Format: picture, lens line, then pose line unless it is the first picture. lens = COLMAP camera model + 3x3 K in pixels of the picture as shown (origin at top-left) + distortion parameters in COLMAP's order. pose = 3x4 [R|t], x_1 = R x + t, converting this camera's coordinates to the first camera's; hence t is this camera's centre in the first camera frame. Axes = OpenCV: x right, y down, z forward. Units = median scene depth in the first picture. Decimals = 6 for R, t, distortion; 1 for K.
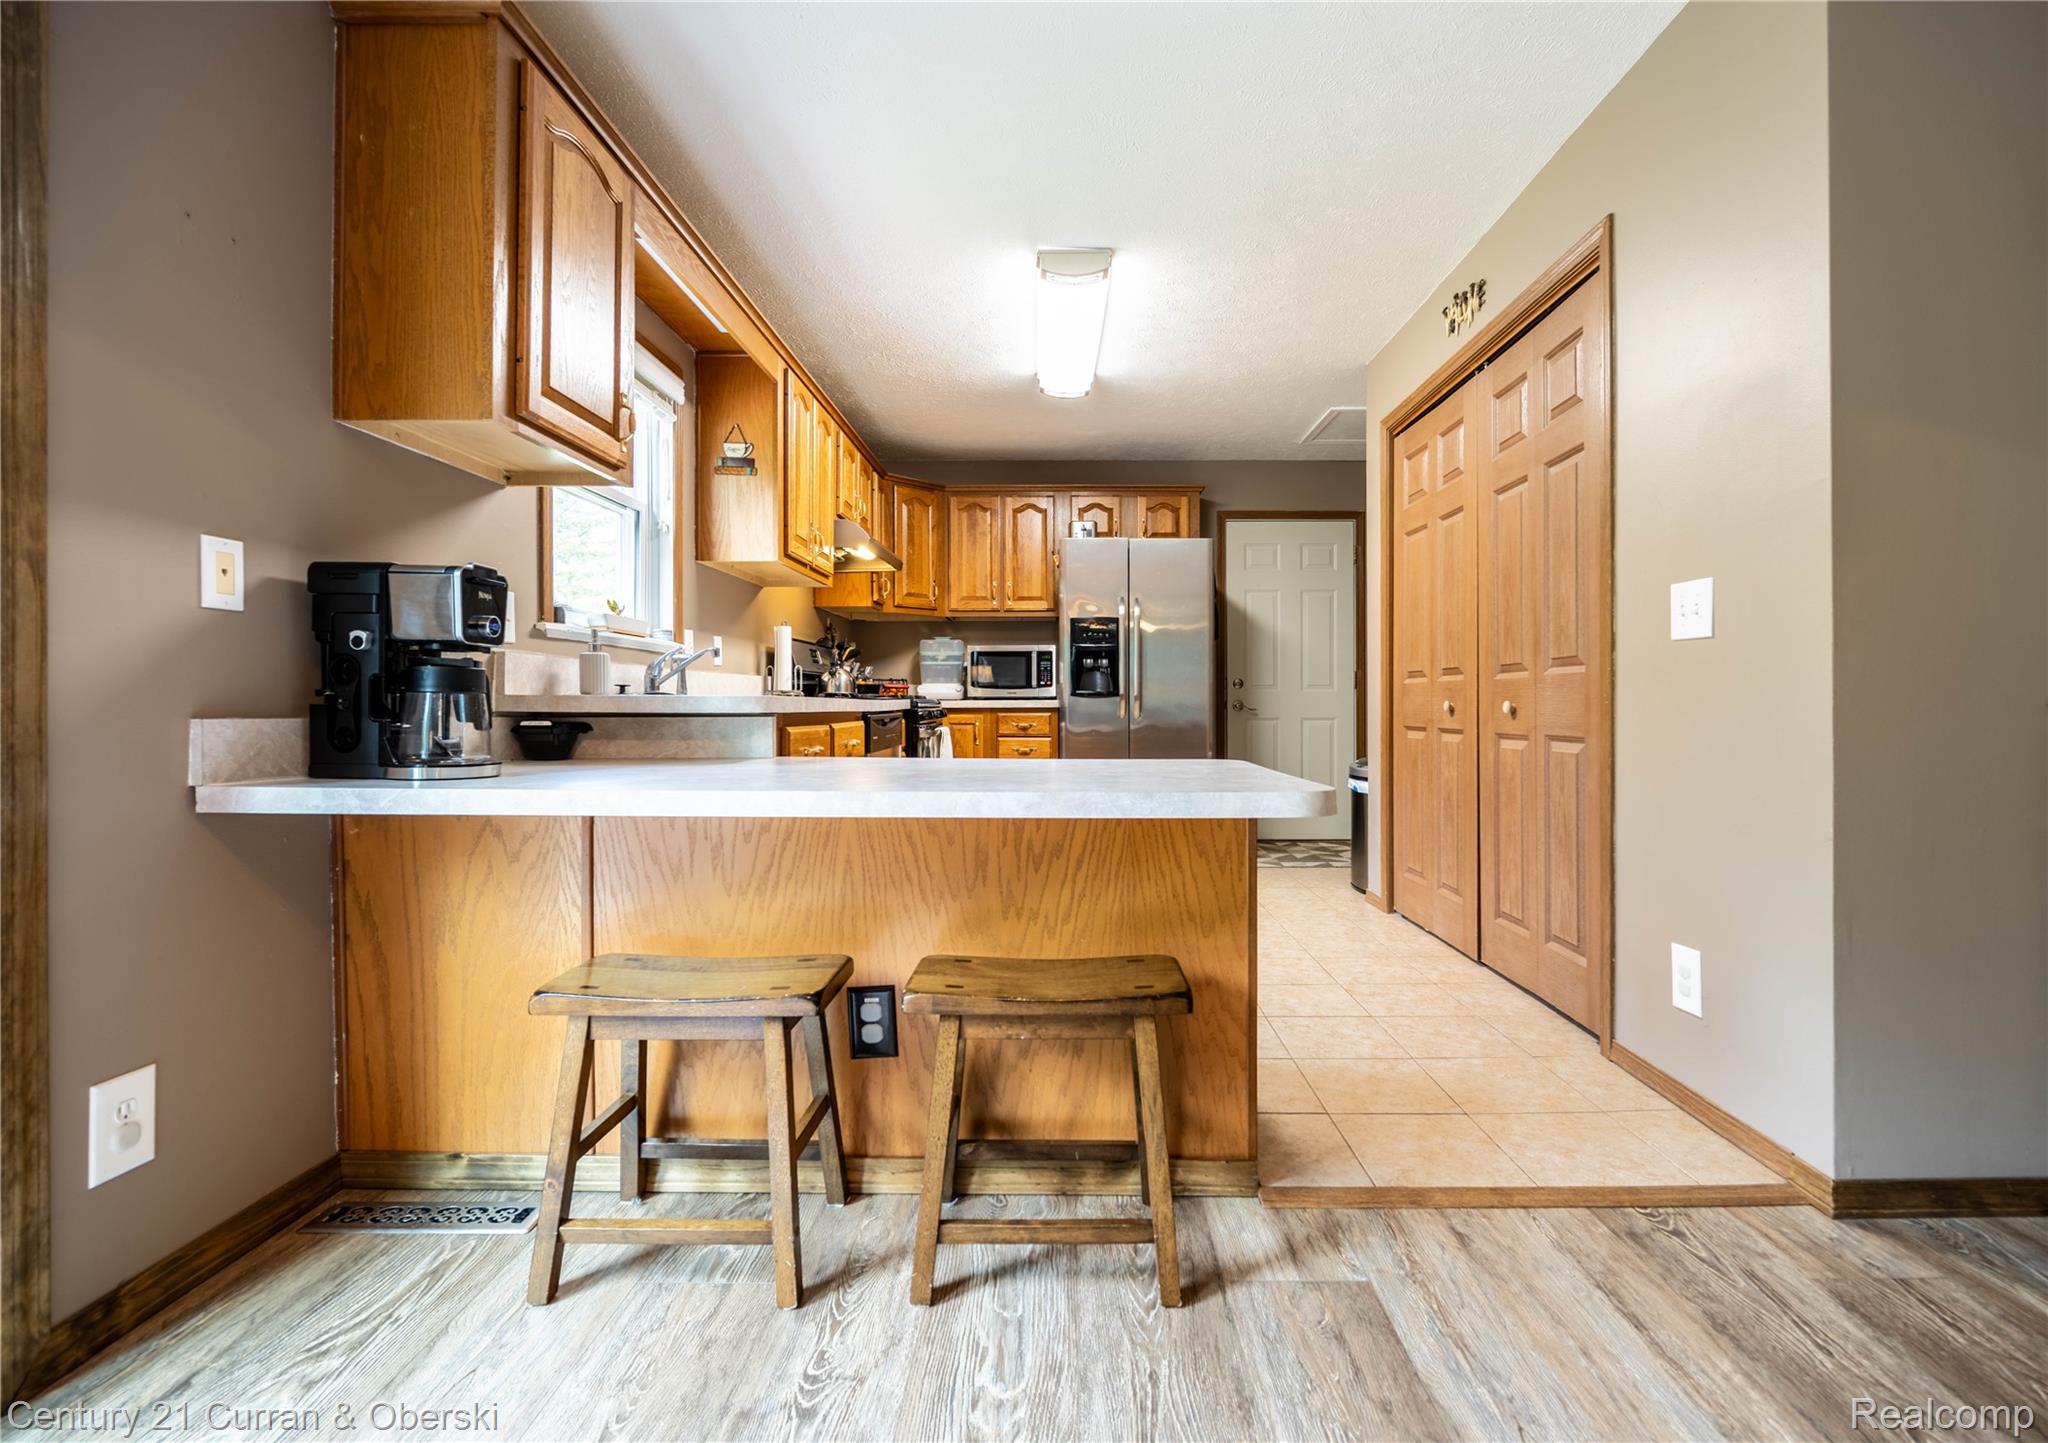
lens RADIAL K [[907.0, 0, 1054.4], [0, 907.0, 705.0], [0, 0, 1]] dist [-0.001561, -0.000535]
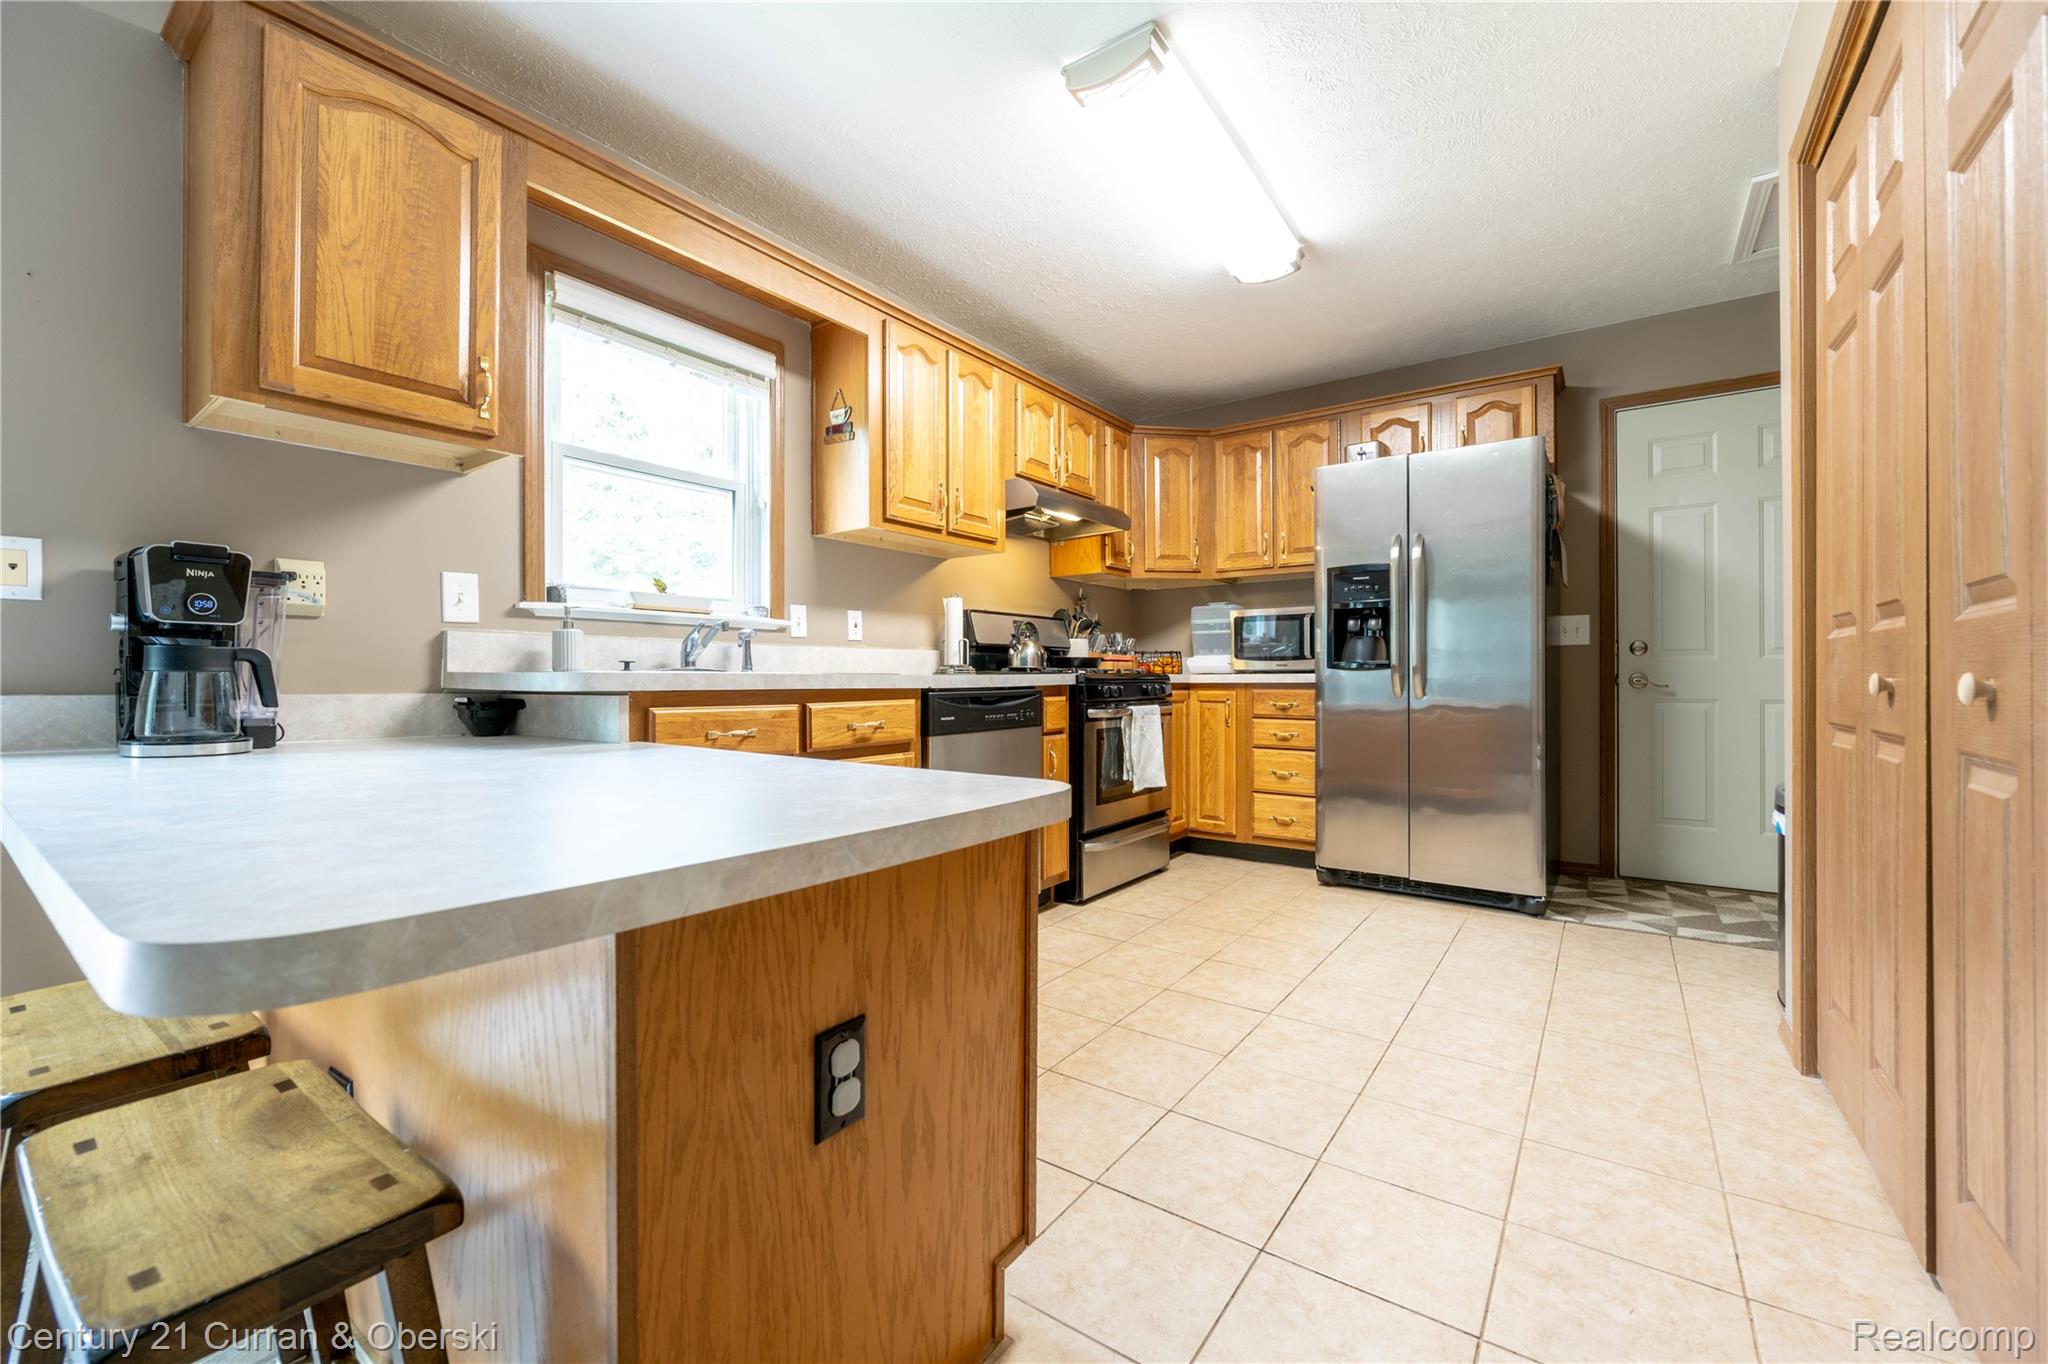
lens RADIAL K [[826.9, 0, 1017.4], [0, 826.9, 677.7], [0, 0, 1]] dist [-0.001271, -0.000175]
pose [[0.816268, -0.001429, -0.577672, 0.316649], [0.001046, 0.999999, -0.000995, -0.002230], [0.577672, 0.000208, 0.816269, 0.397932]]
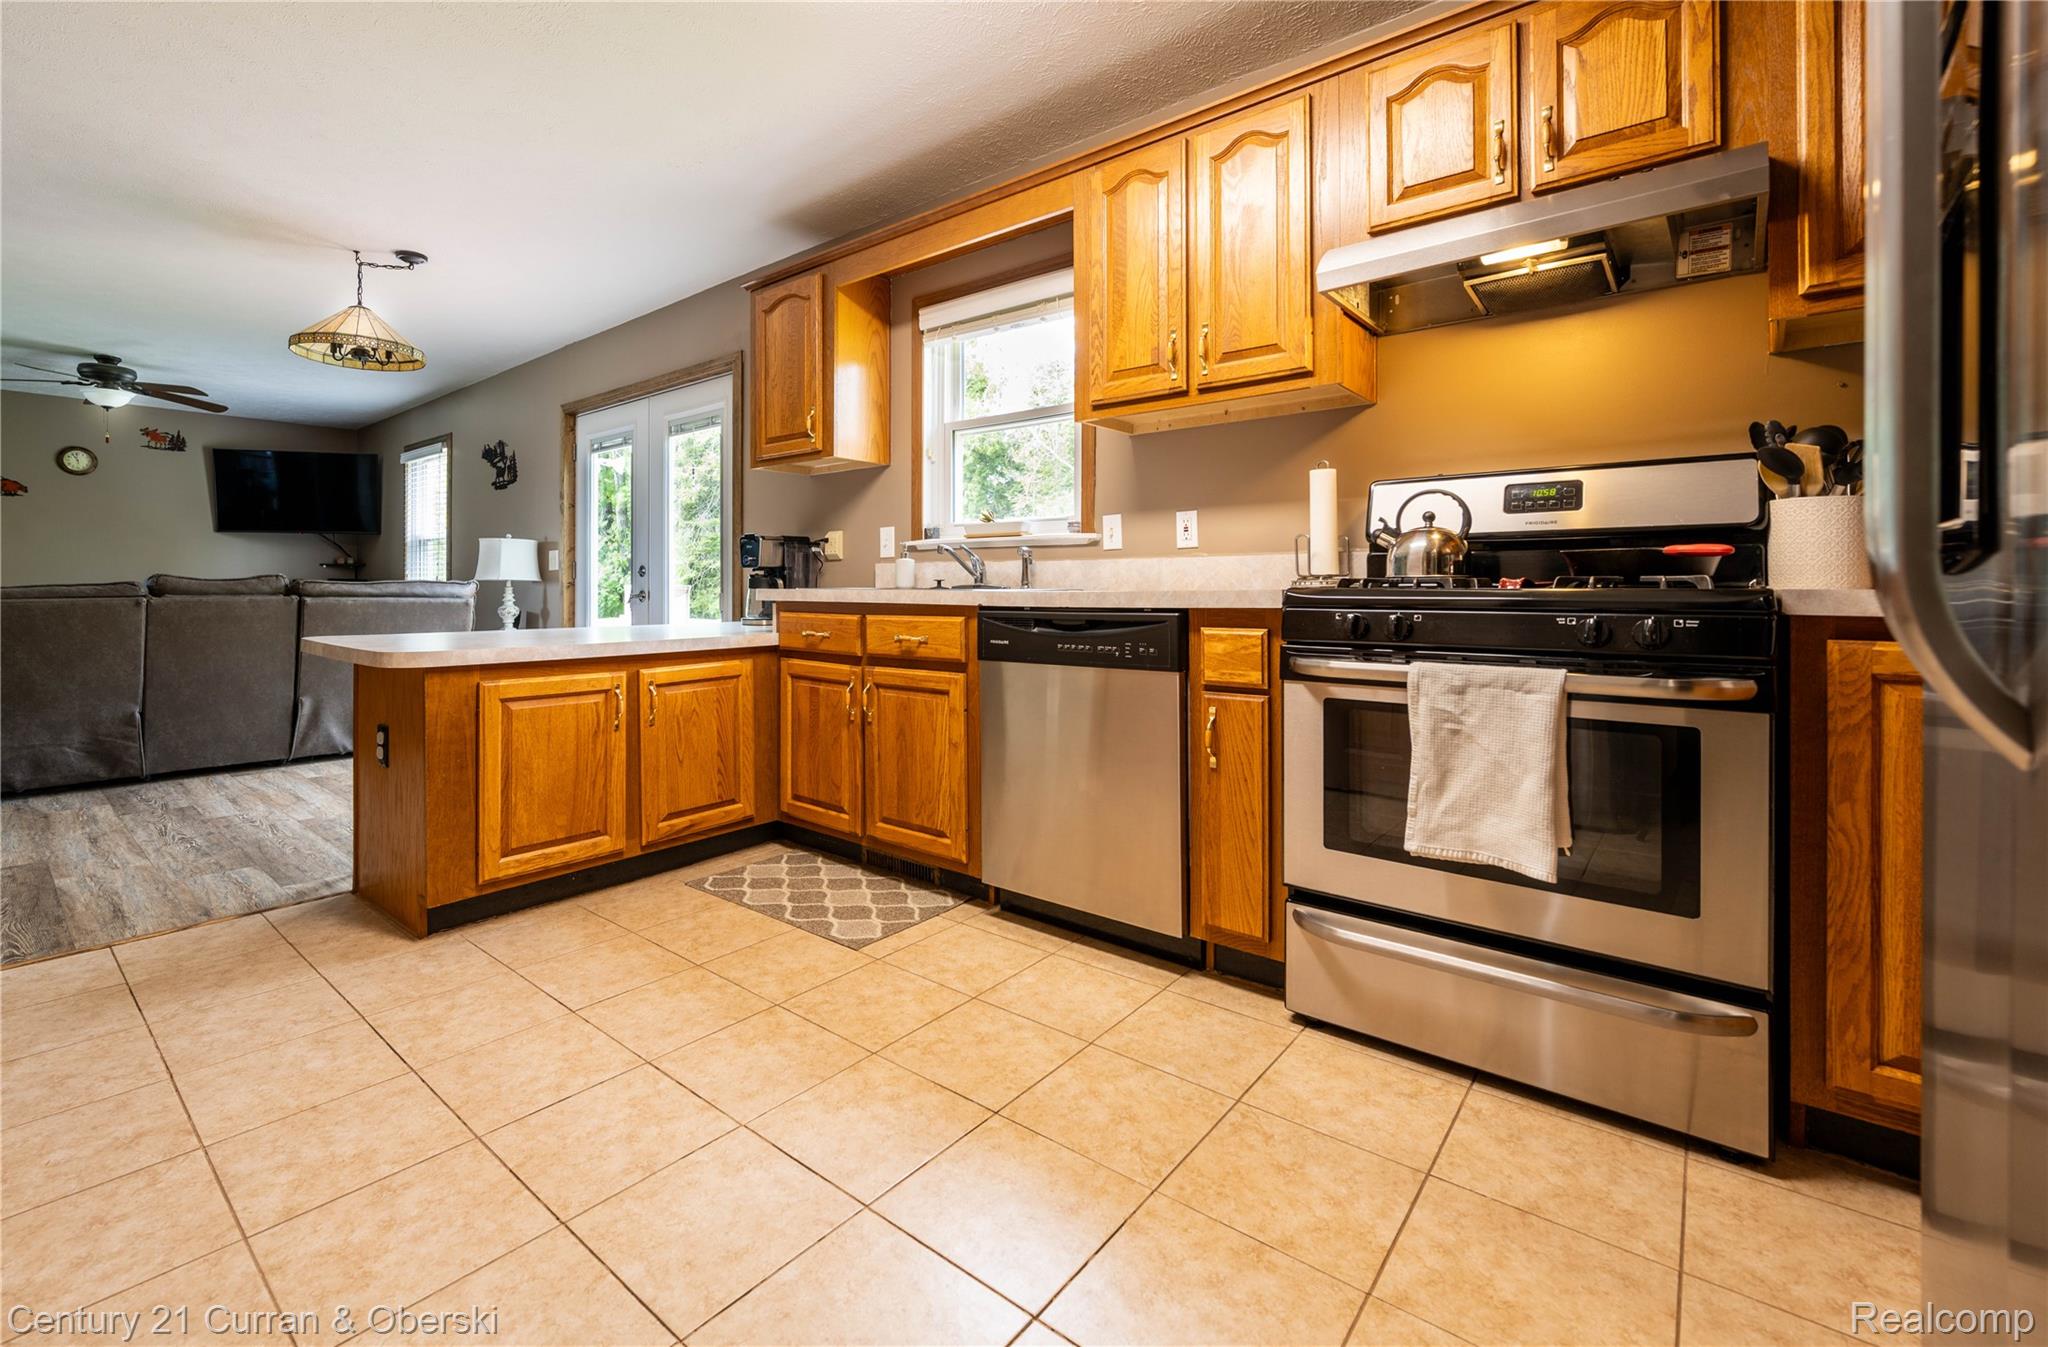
lens RADIAL K [[878.9, 0, 990.2], [0, 878.9, 583.1], [0, 0, 1]] dist [-0.002422, -0.000409]
pose [[-0.630880, -0.007416, -0.775845, 0.369638], [-0.002989, 0.999970, -0.007128, -0.006956], [0.775875, -0.002178, -0.630883, 1.467022]]
